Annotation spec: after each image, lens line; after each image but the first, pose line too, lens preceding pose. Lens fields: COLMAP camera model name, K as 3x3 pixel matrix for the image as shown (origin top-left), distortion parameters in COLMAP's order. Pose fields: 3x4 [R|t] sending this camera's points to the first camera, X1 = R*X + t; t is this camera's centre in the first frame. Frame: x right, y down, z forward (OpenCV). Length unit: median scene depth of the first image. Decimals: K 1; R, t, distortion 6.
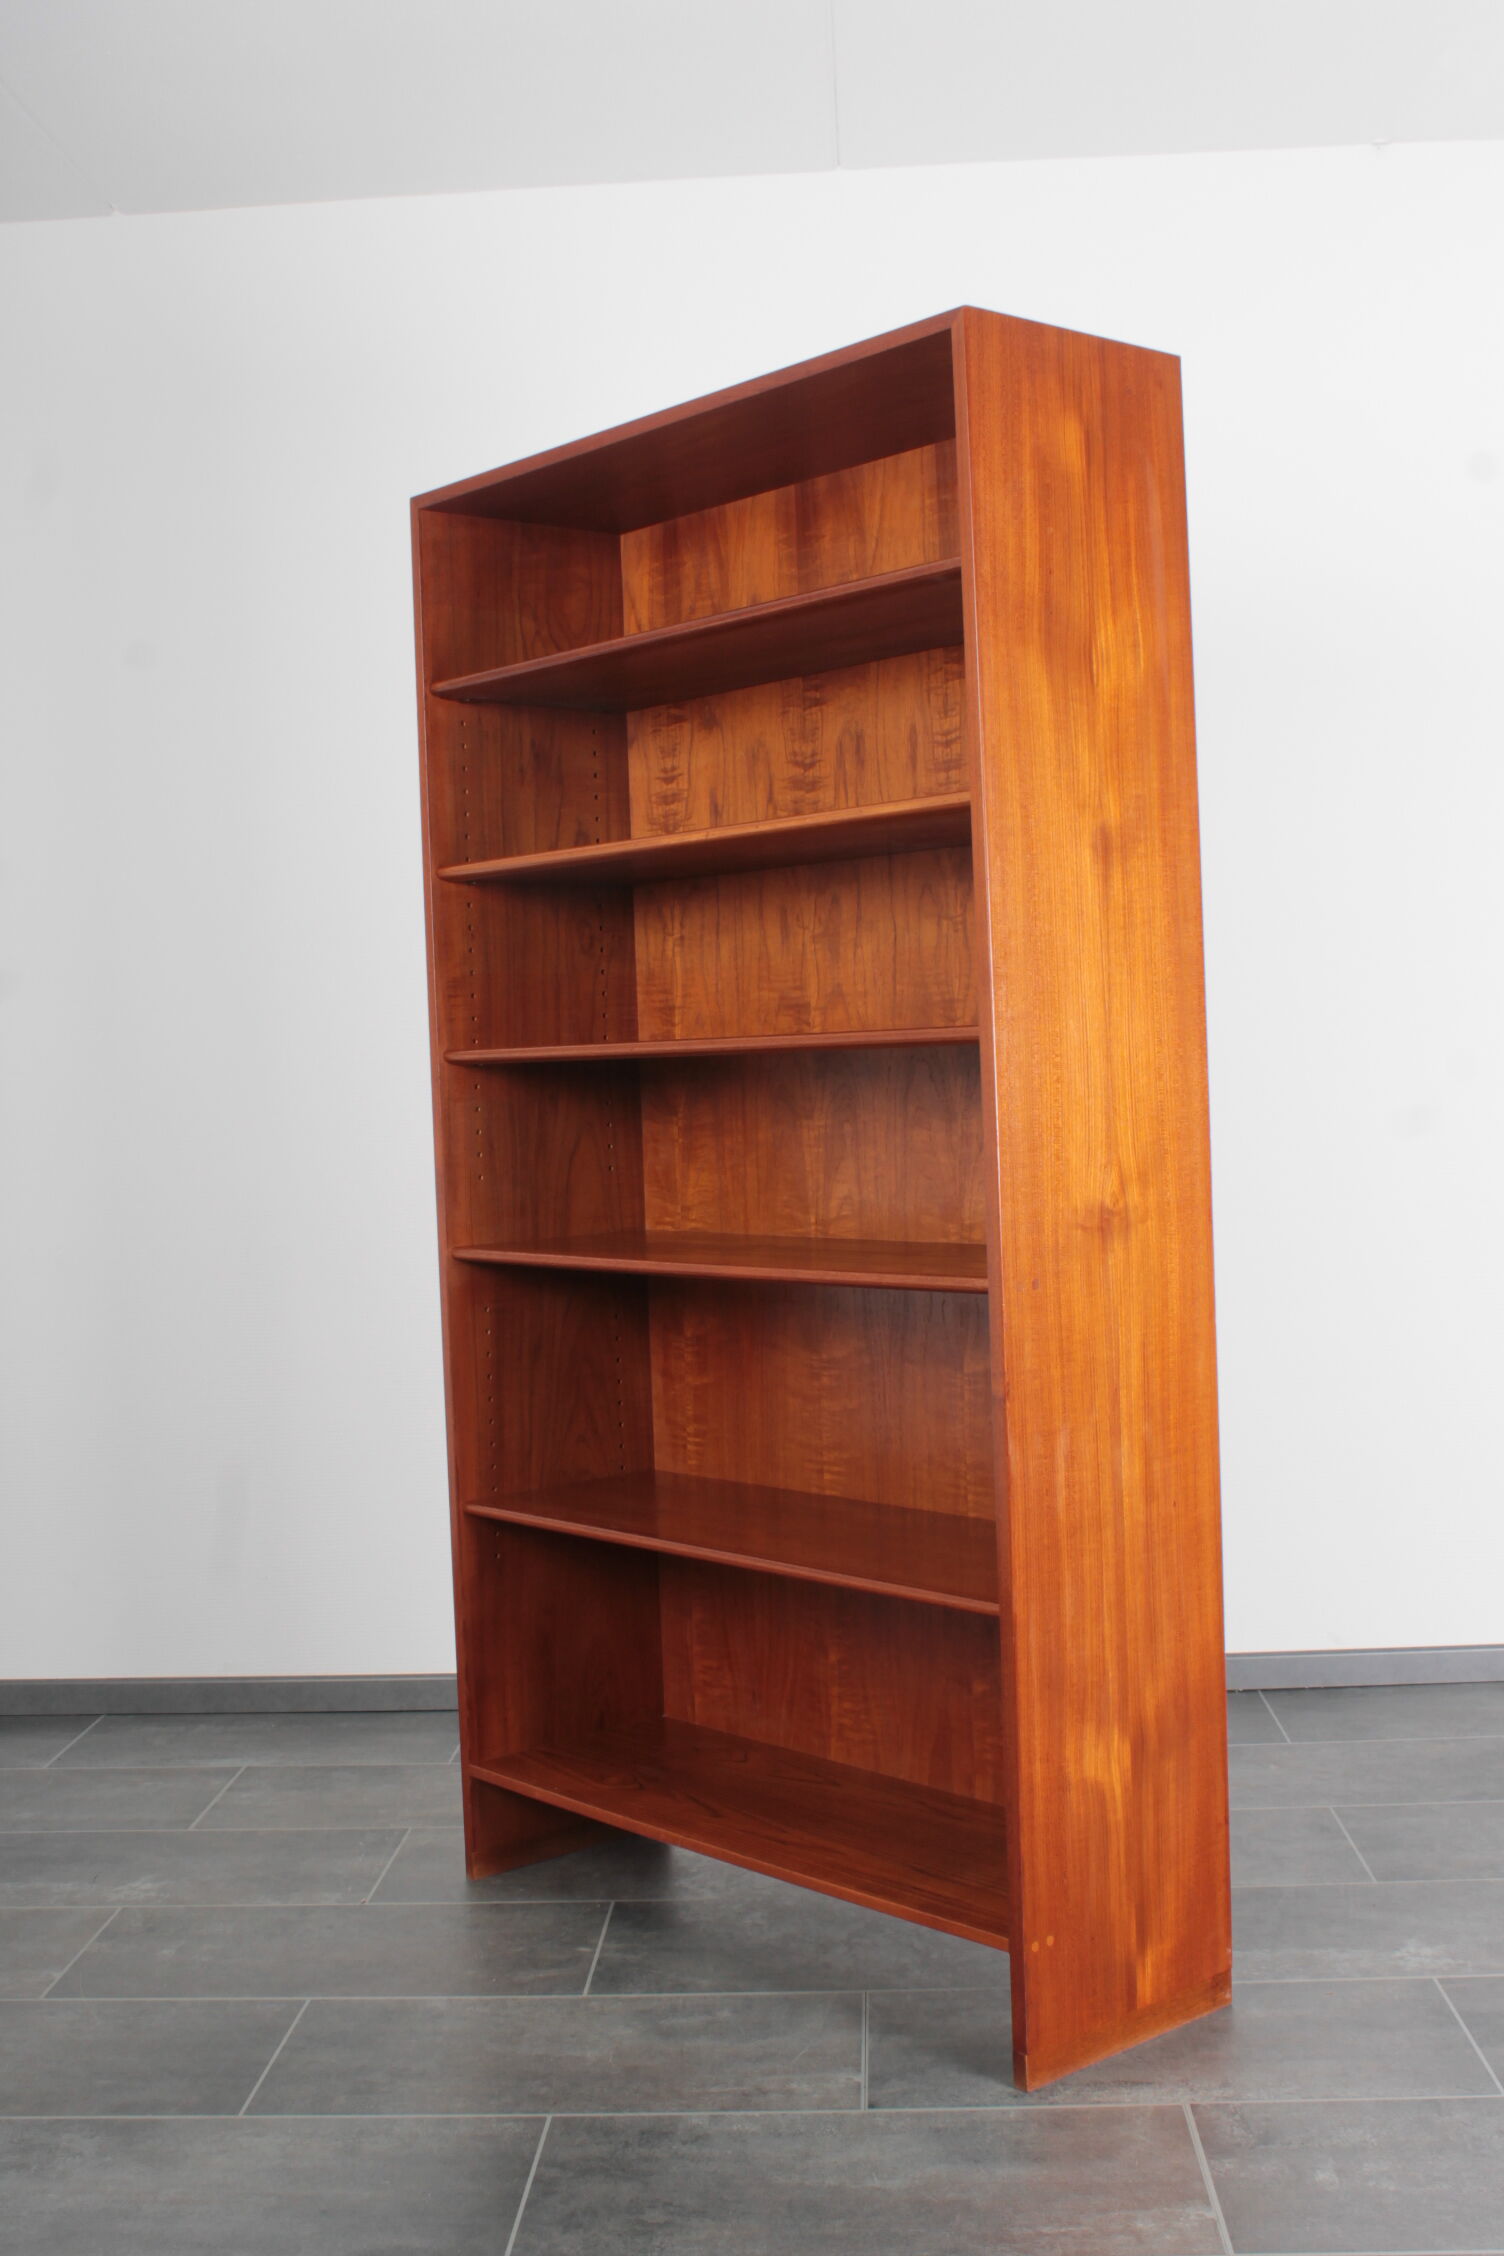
lens RADIAL K [[2533.4, 0, 773.3], [0, 2533.4, 1127.3], [0, 0, 1]] dist [-0.060234, 0.053772]
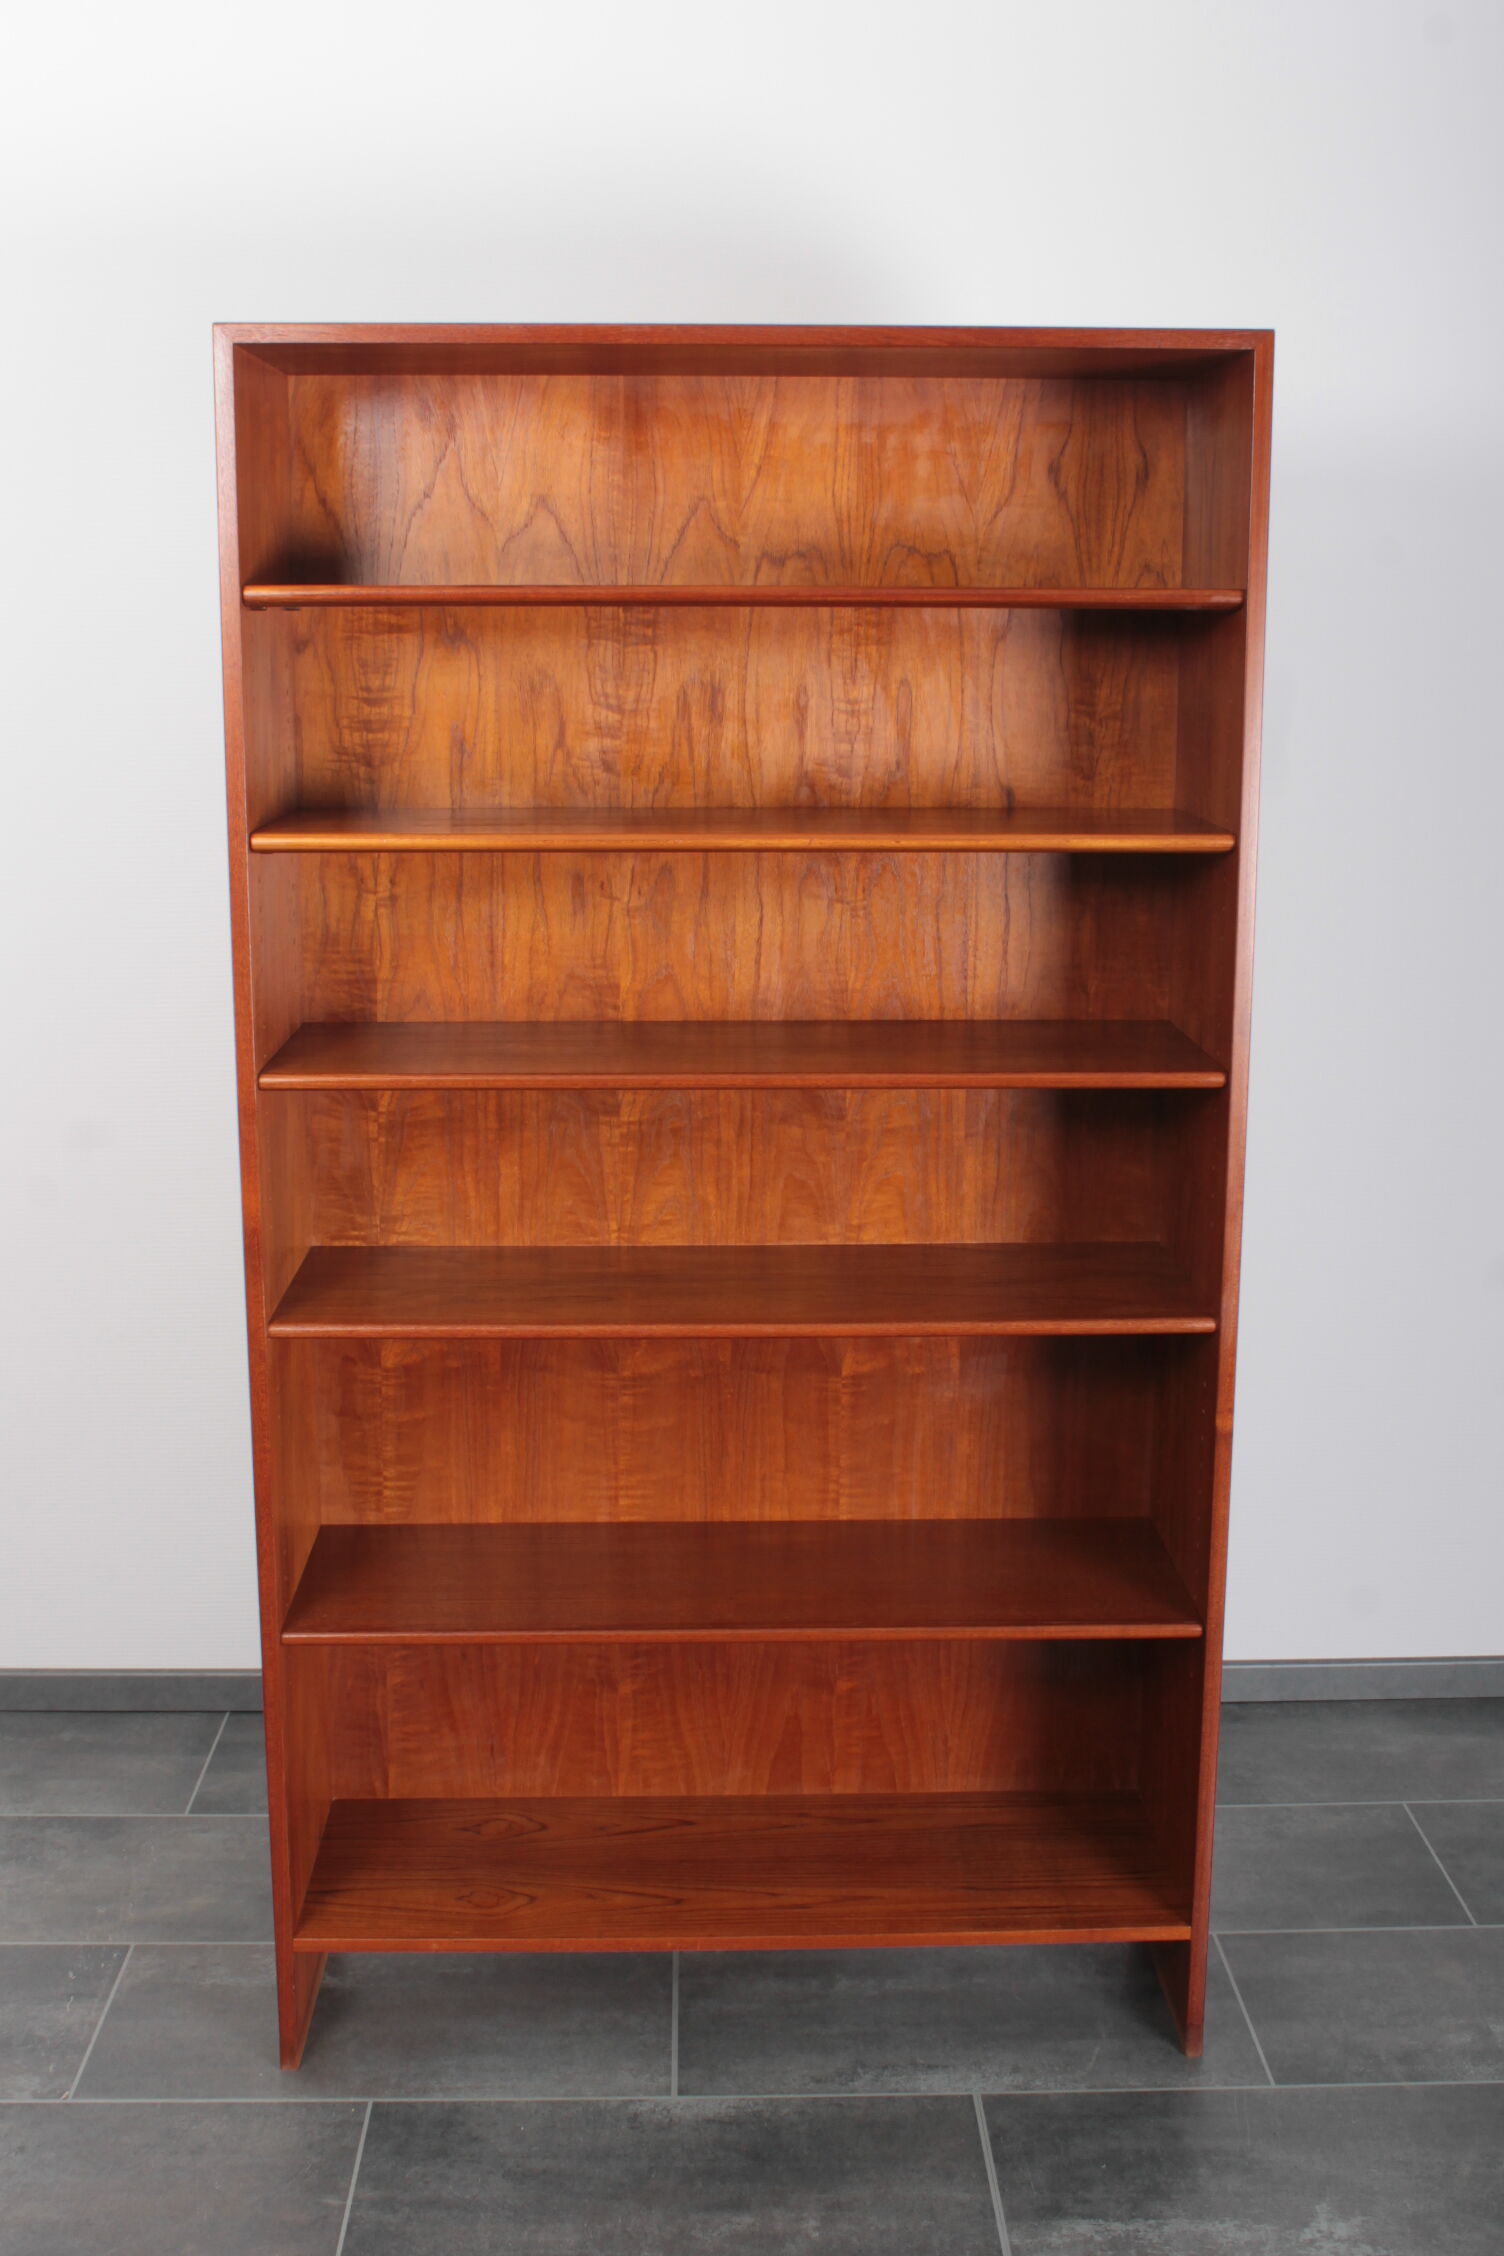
lens RADIAL K [[2533.4, 0, 773.3], [0, 2533.4, 1127.3], [0, 0, 1]] dist [-0.060234, 0.053772]
pose [[0.636602, -0.112801, 0.762898, -0.621326], [-0.006583, 0.988414, 0.151639, -0.132687], [-0.771164, -0.101556, 0.628484, 0.401769]]
